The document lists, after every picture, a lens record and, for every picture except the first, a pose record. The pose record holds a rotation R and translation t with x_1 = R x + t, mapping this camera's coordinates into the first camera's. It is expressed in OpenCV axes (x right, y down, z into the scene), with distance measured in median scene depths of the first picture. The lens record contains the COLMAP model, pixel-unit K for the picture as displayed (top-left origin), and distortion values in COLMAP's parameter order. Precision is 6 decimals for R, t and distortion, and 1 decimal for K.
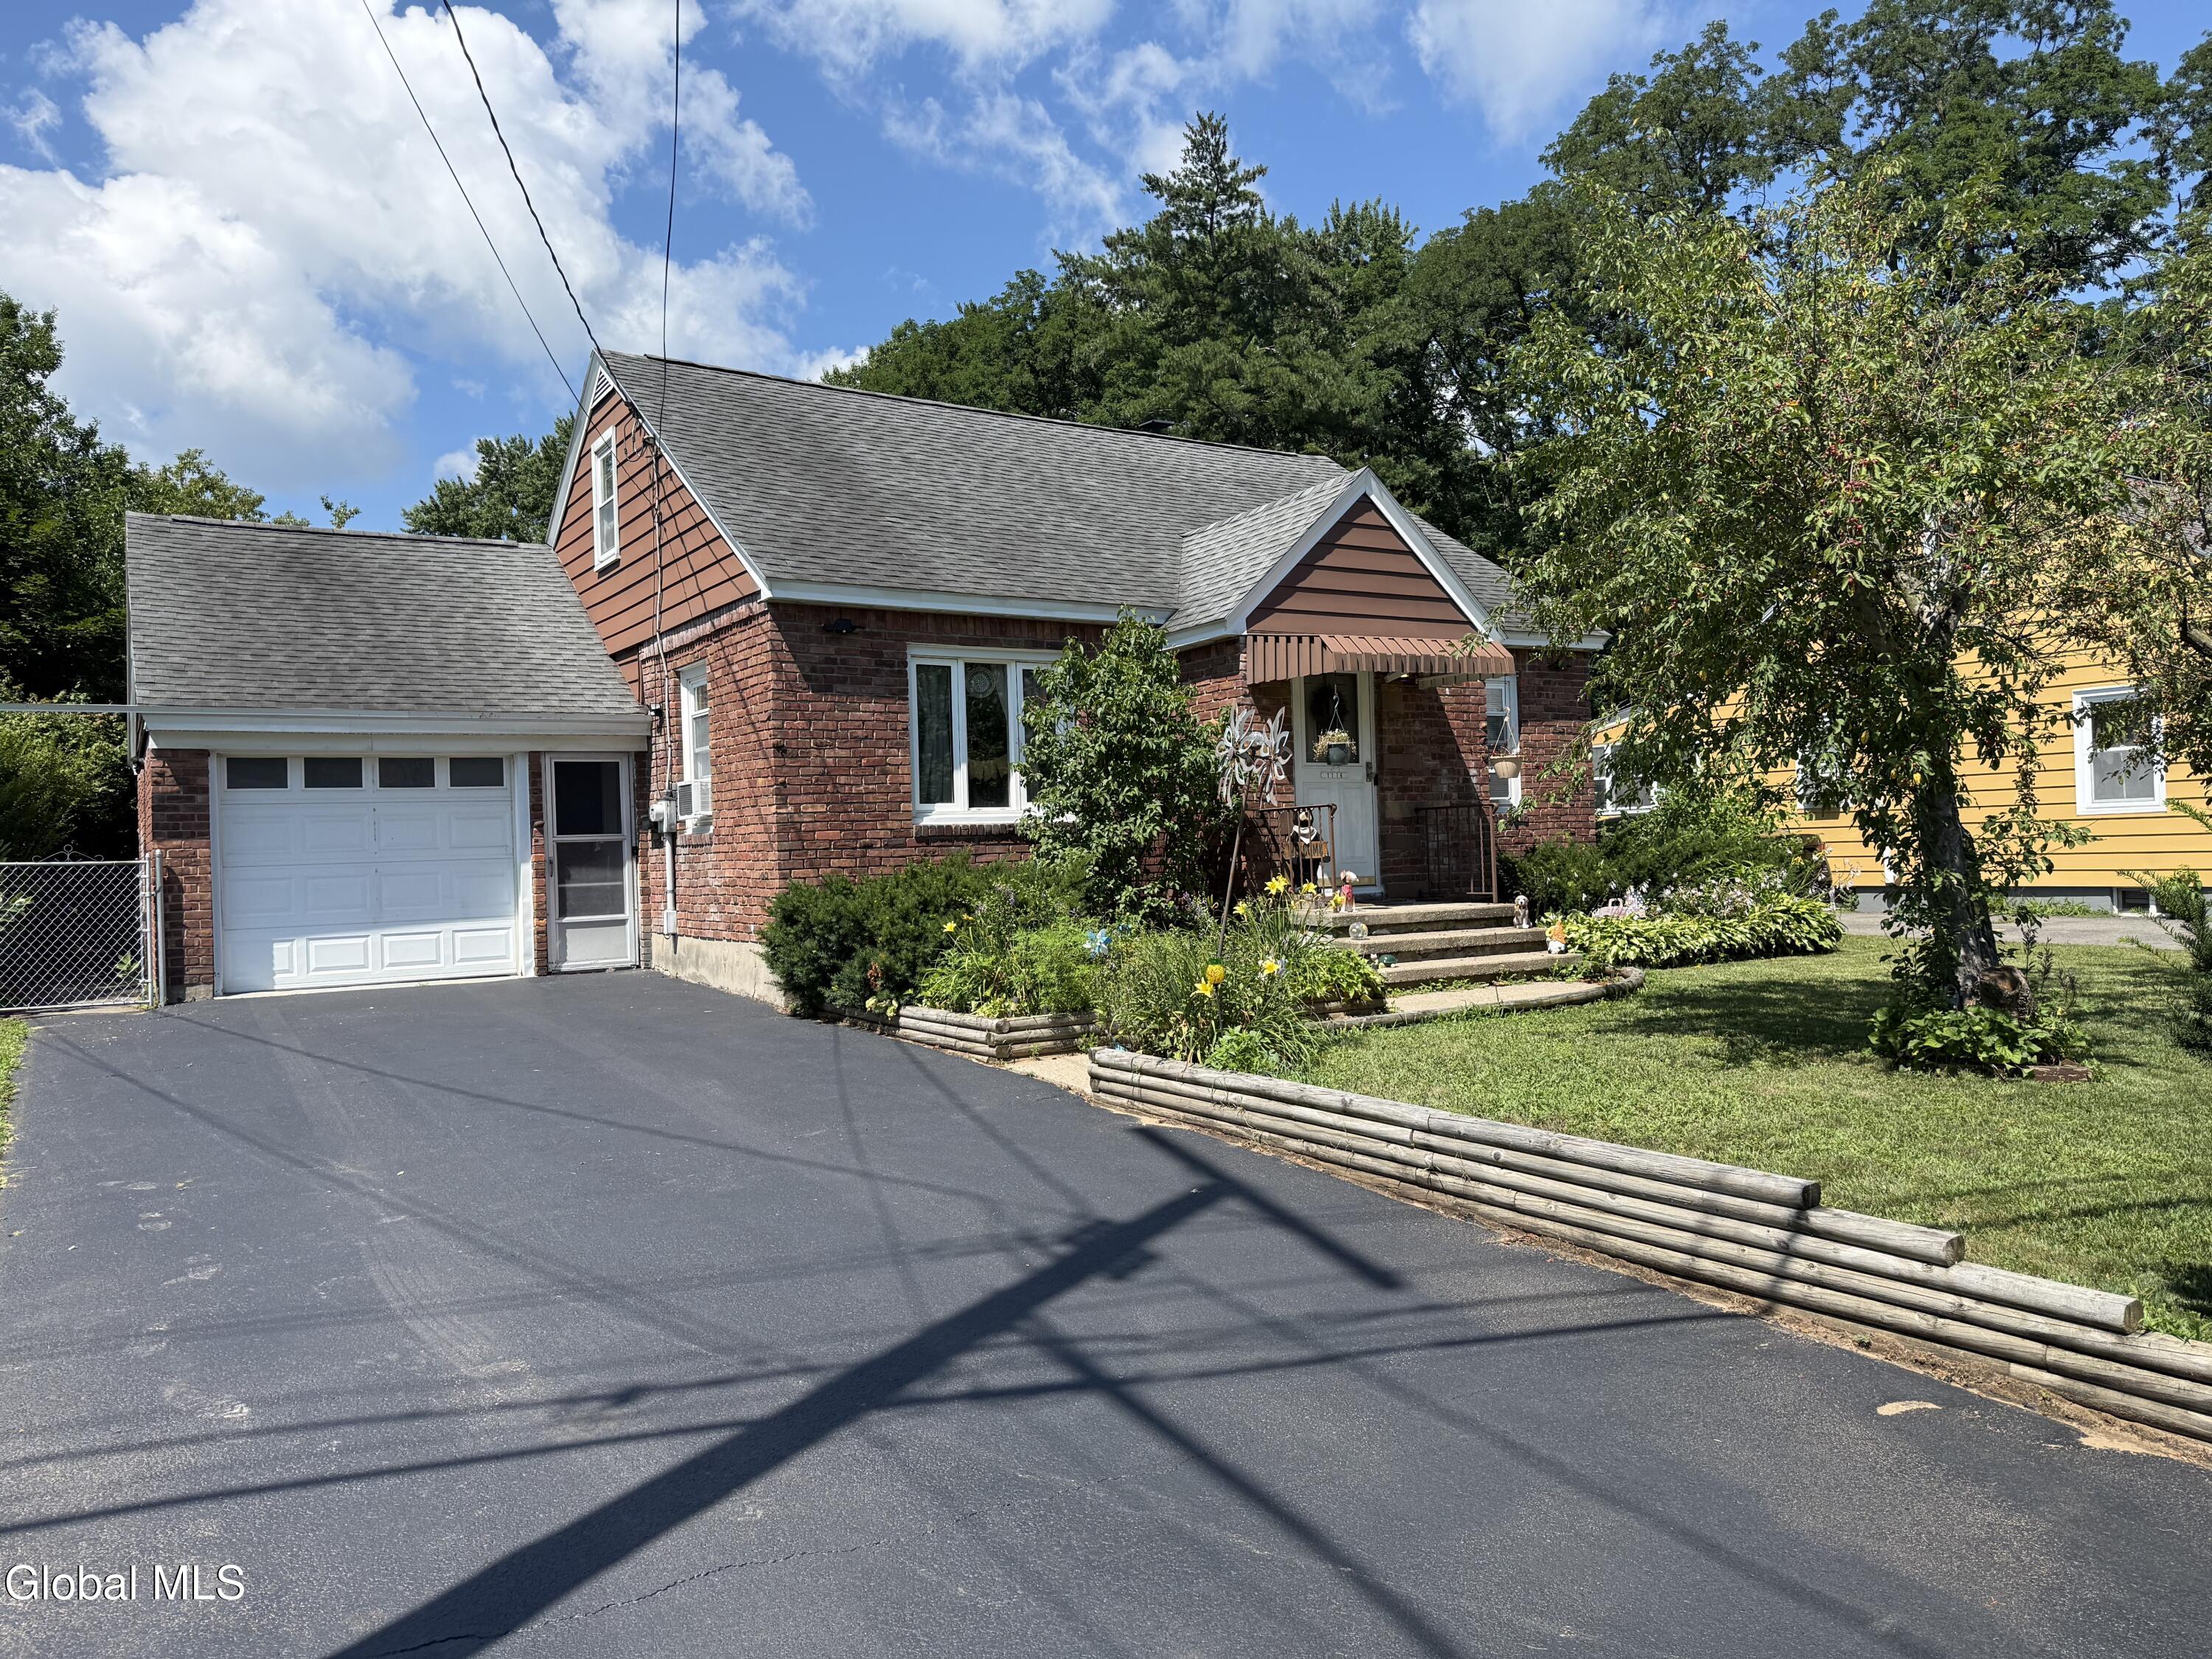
lens RADIAL K [[1554.9, 0, 1107.9], [0, 1554.9, 830.3], [0, 0, 1]] dist [0.058765, 0.000717]
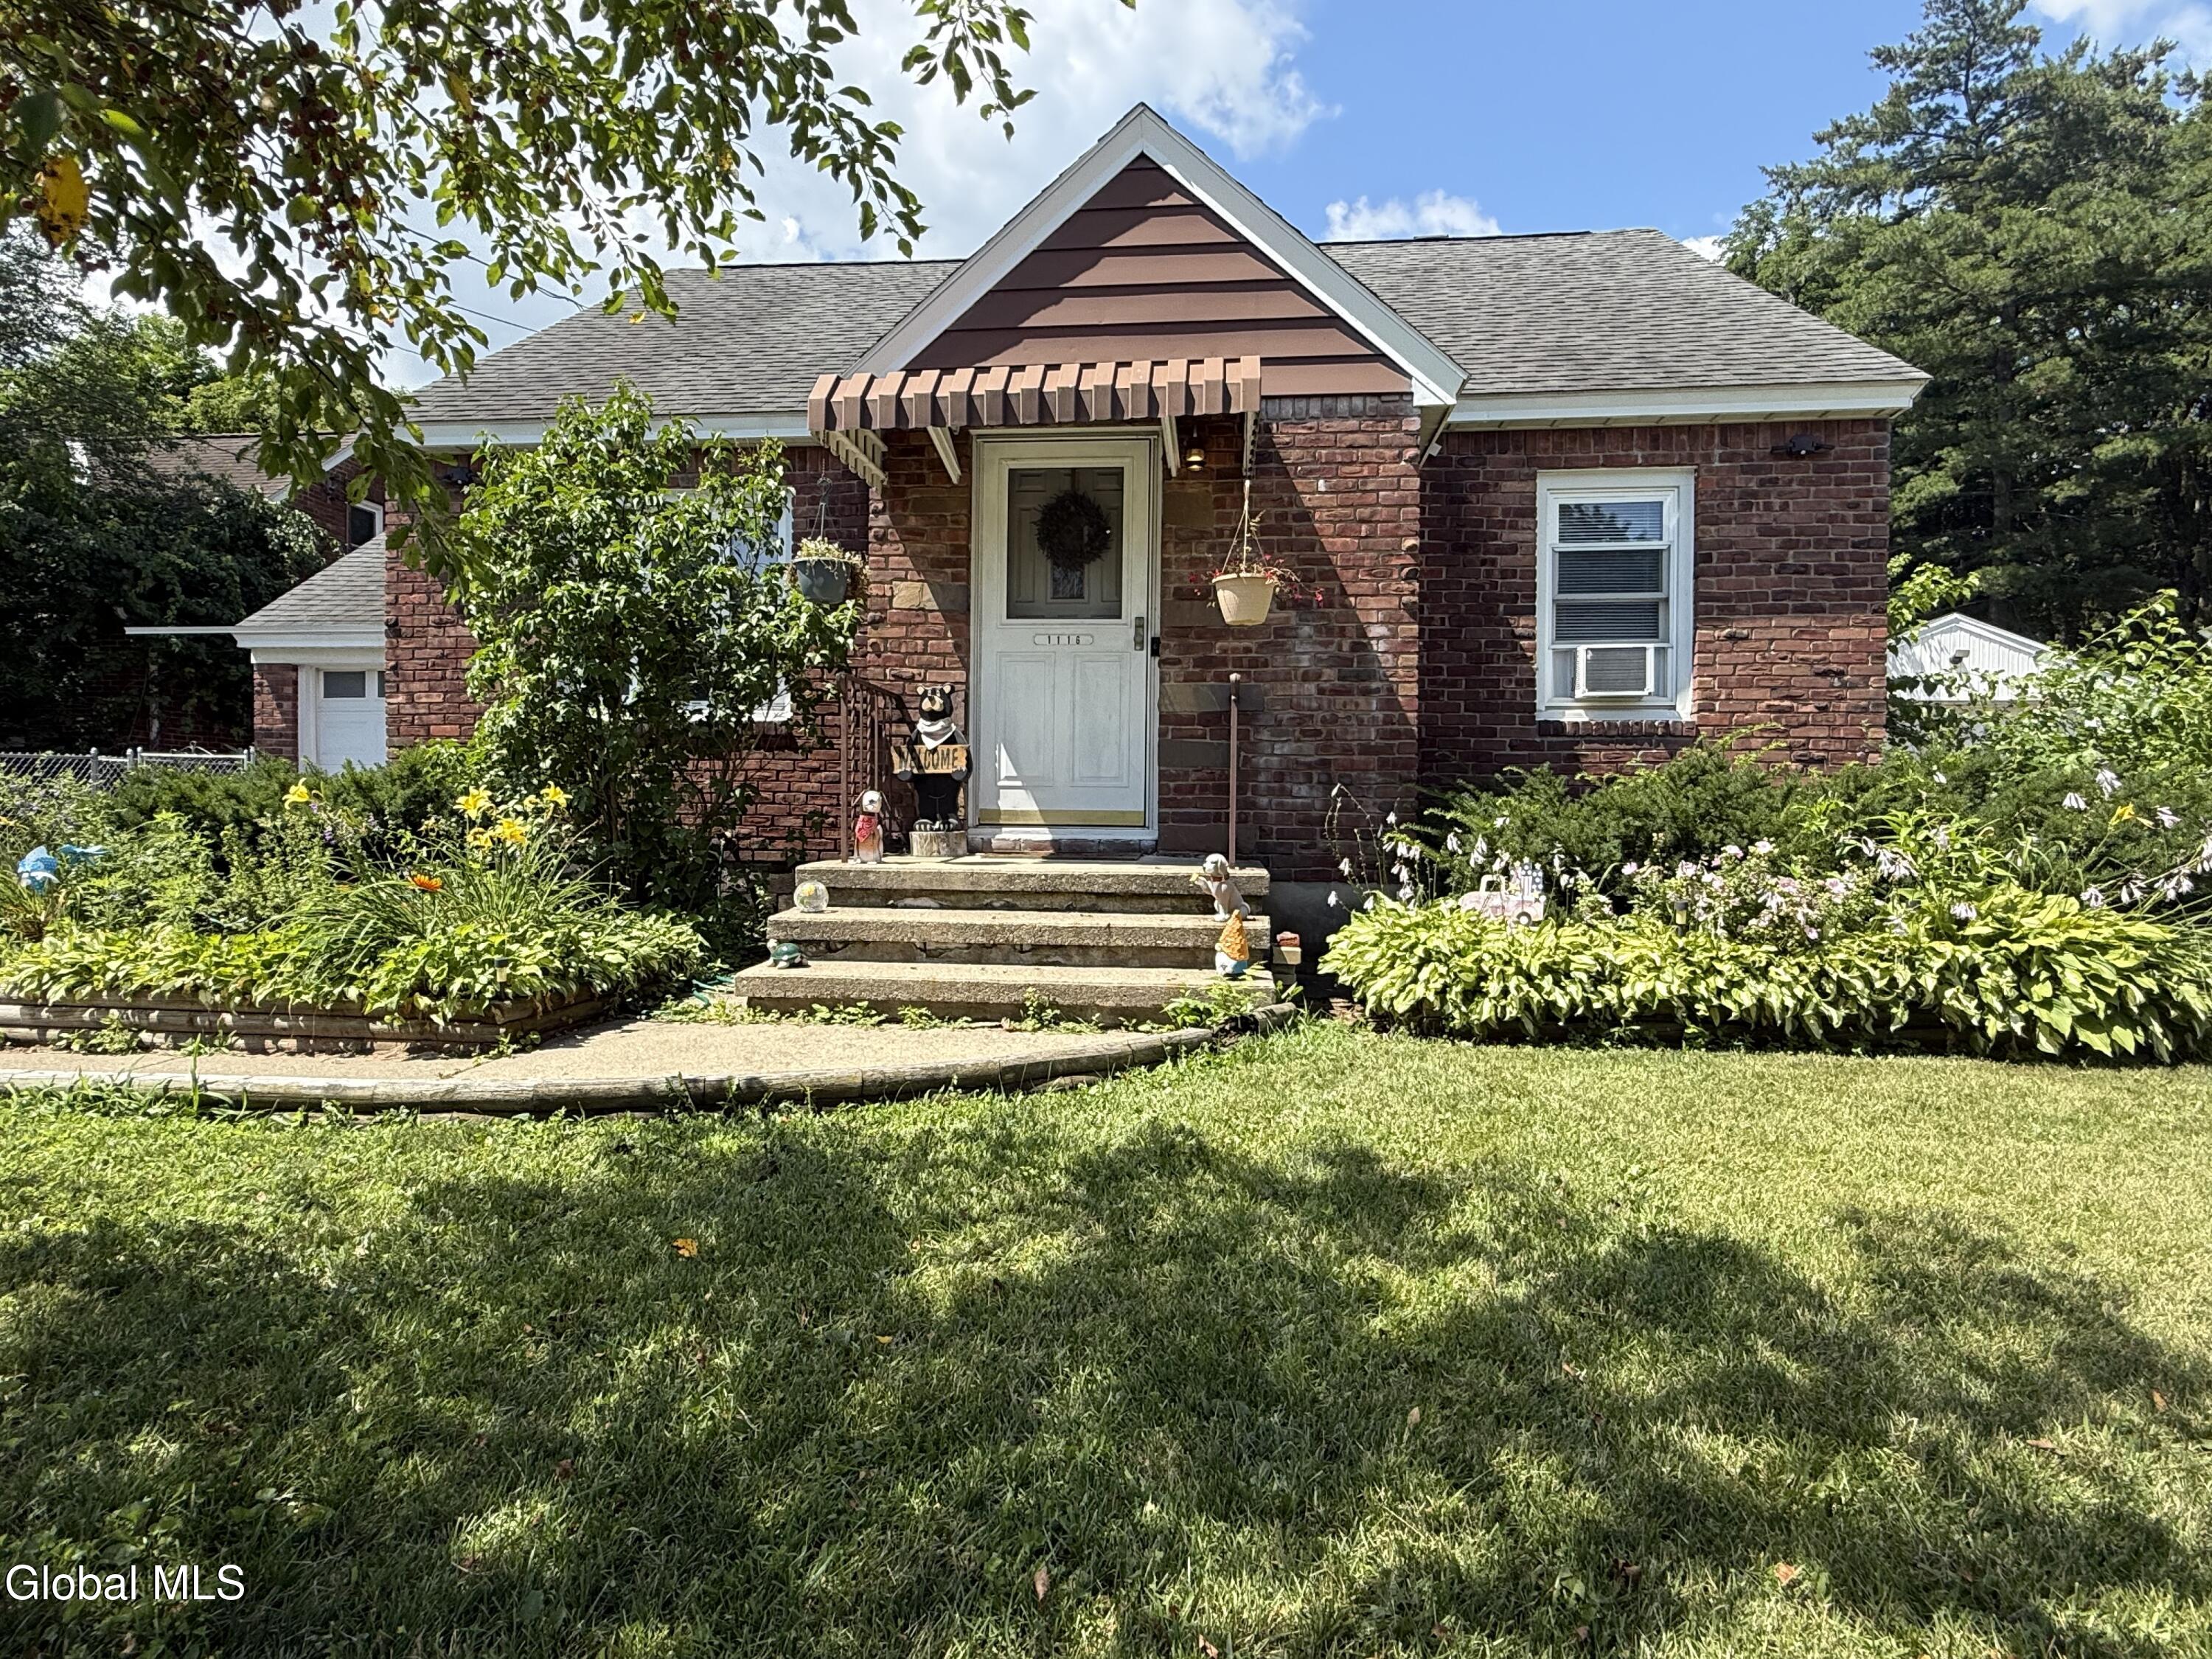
lens RADIAL K [[1208.3, 0, 1104.8], [0, 1208.3, 823.4], [0, 0, 1]] dist [0.004579, 0.001929]
pose [[0.782369, 0.043603, -0.621287, 0.446135], [-0.025058, 0.998942, 0.038553, 0.016934], [0.622311, -0.014594, 0.782634, 0.636052]]
